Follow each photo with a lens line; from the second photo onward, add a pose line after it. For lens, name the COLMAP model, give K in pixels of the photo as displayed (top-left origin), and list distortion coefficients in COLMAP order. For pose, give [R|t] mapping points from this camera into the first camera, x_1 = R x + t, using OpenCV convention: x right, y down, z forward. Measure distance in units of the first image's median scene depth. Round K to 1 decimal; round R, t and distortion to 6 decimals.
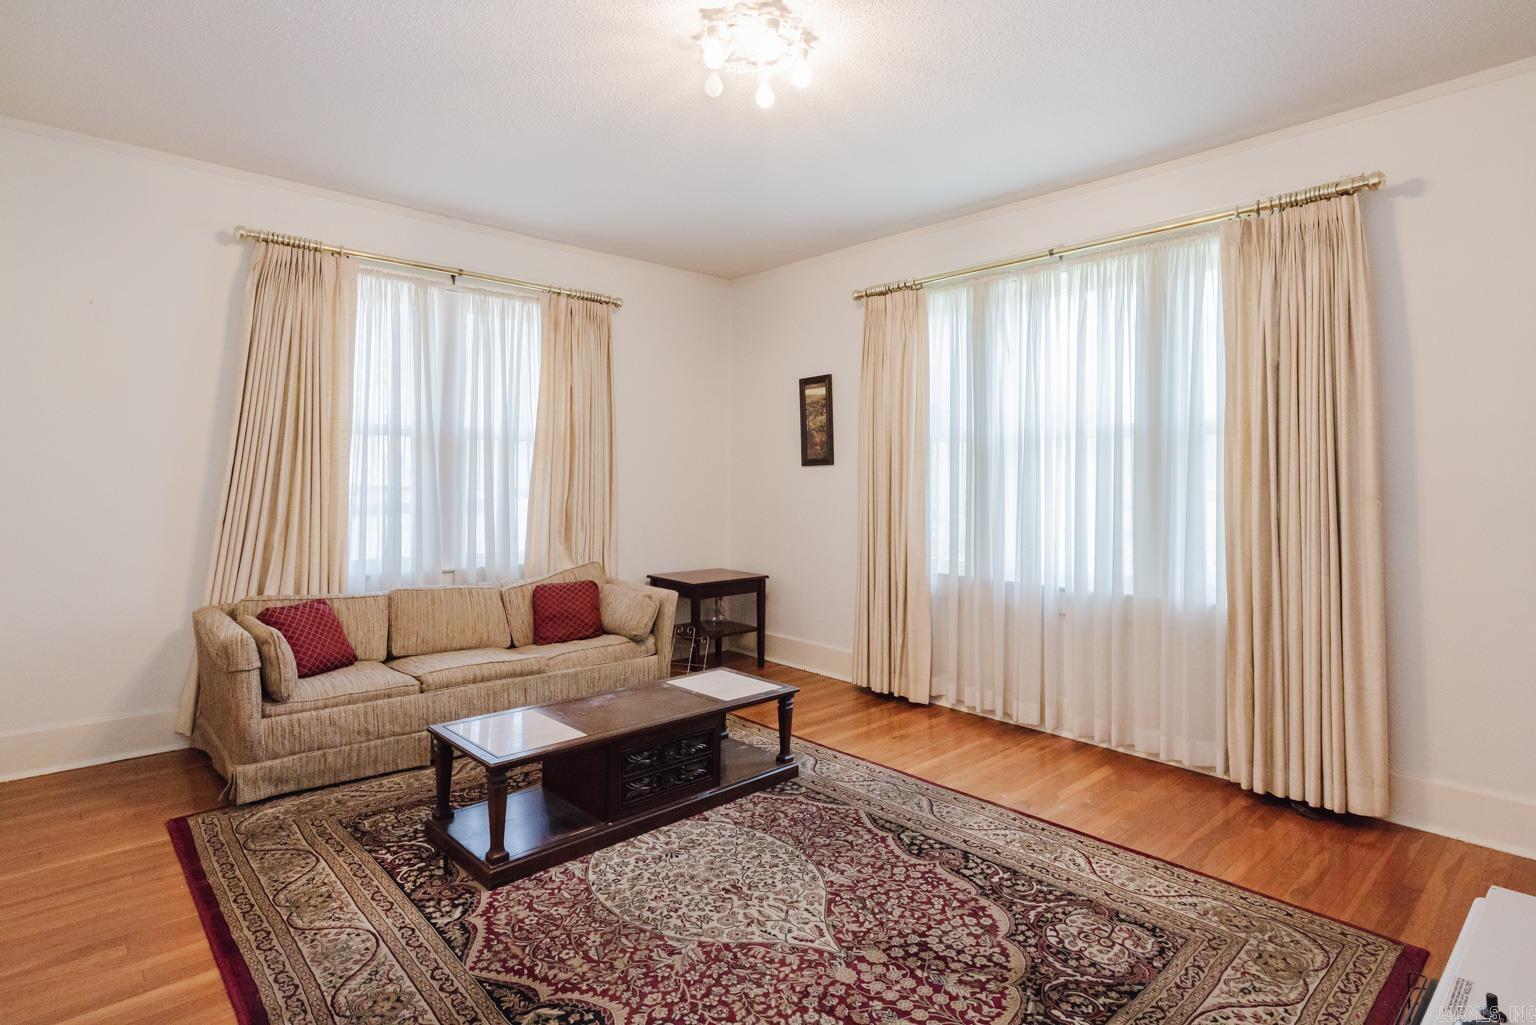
lens RADIAL K [[786.7, 0, 769.9], [0, 786.7, 461.9], [0, 0, 1]] dist [-0.001339, -0.000461]
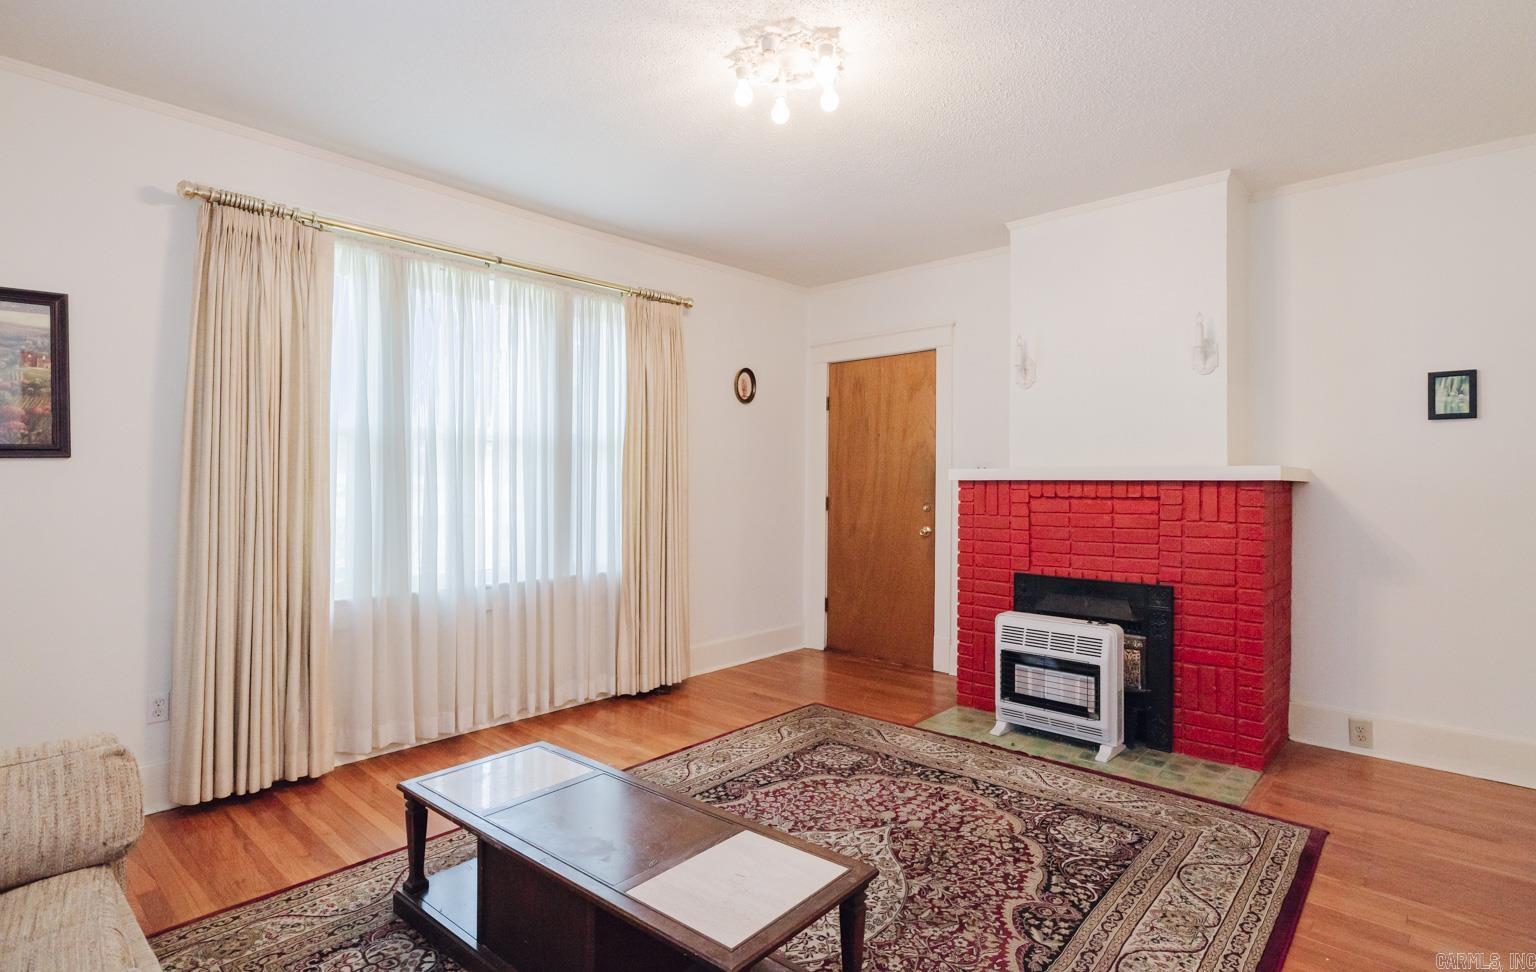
lens RADIAL K [[773.9, 0, 766.3], [0, 773.9, 447.9], [0, 0, 1]] dist [-0.000803, 0.000120]
pose [[-0.094893, 0.032528, 0.994956, -0.948346], [-0.026411, 0.999032, -0.035180, 0.007778], [-0.995137, -0.029616, -0.093942, 1.018077]]
